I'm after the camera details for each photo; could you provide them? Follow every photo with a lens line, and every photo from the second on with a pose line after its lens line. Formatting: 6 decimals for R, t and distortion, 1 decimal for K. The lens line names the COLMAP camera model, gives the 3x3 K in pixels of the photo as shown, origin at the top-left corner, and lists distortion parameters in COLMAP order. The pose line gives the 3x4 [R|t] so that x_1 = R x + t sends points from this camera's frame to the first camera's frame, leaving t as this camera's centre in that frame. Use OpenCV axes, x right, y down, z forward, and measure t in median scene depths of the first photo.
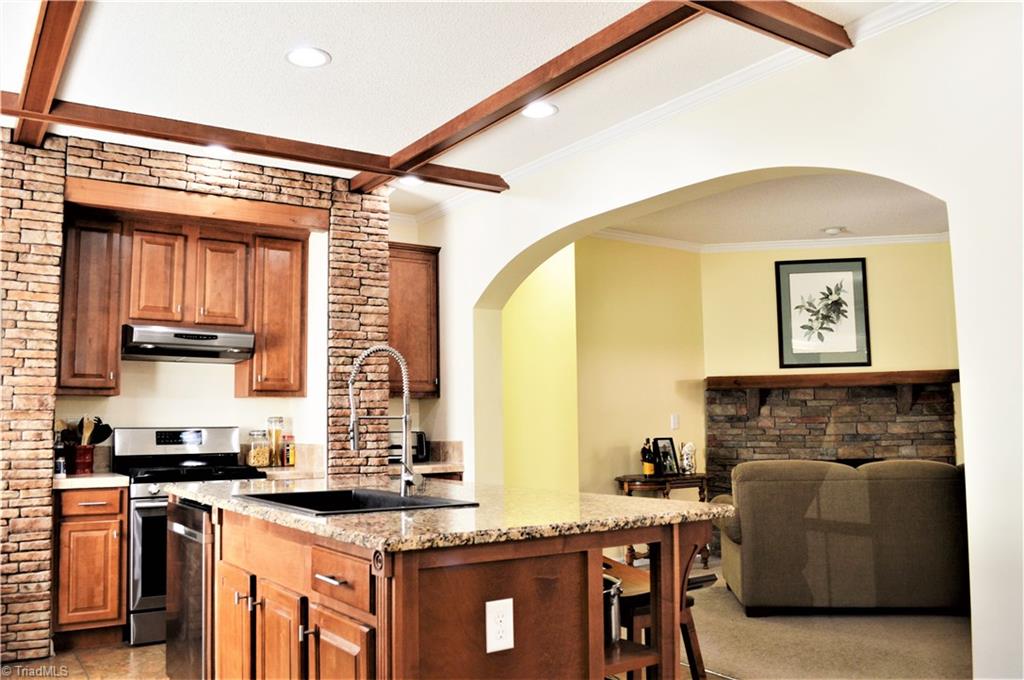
lens RADIAL K [[843.1, 0, 510.1], [0, 843.1, 332.4], [0, 0, 1]] dist [-0.085046, 0.017604]
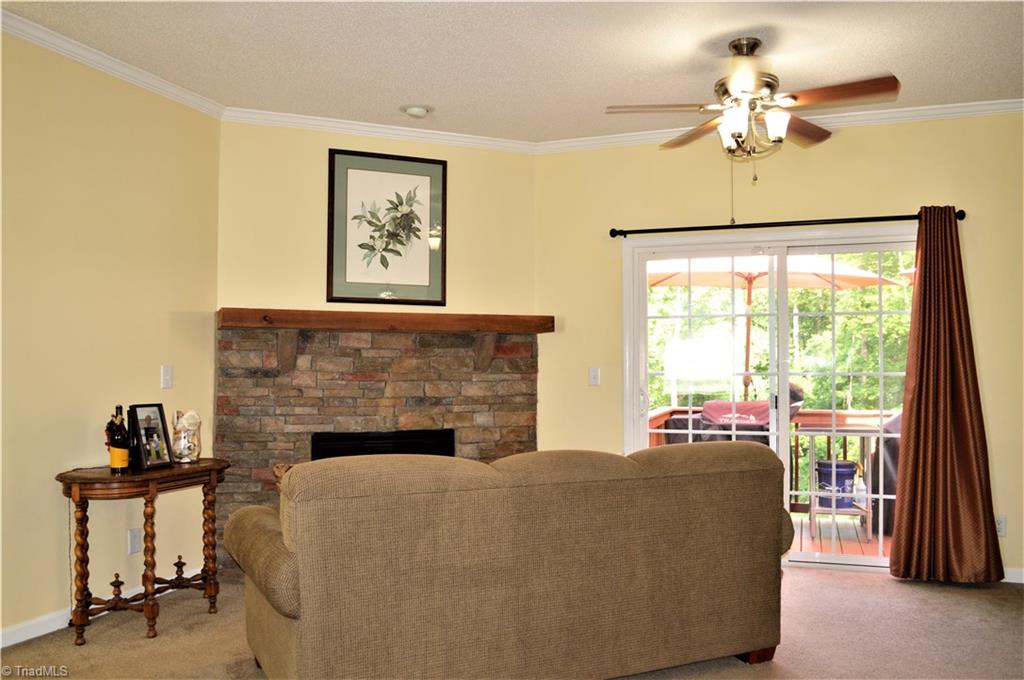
lens RADIAL K [[843.1, 0, 508.8], [0, 843.1, 349.2], [0, 0, 1]] dist [-0.085046, 0.017604]
pose [[0.828863, 0.026540, 0.558822, 0.058739], [-0.074406, 0.995230, 0.063095, 0.027081], [-0.554482, -0.093877, 0.826884, 0.336912]]
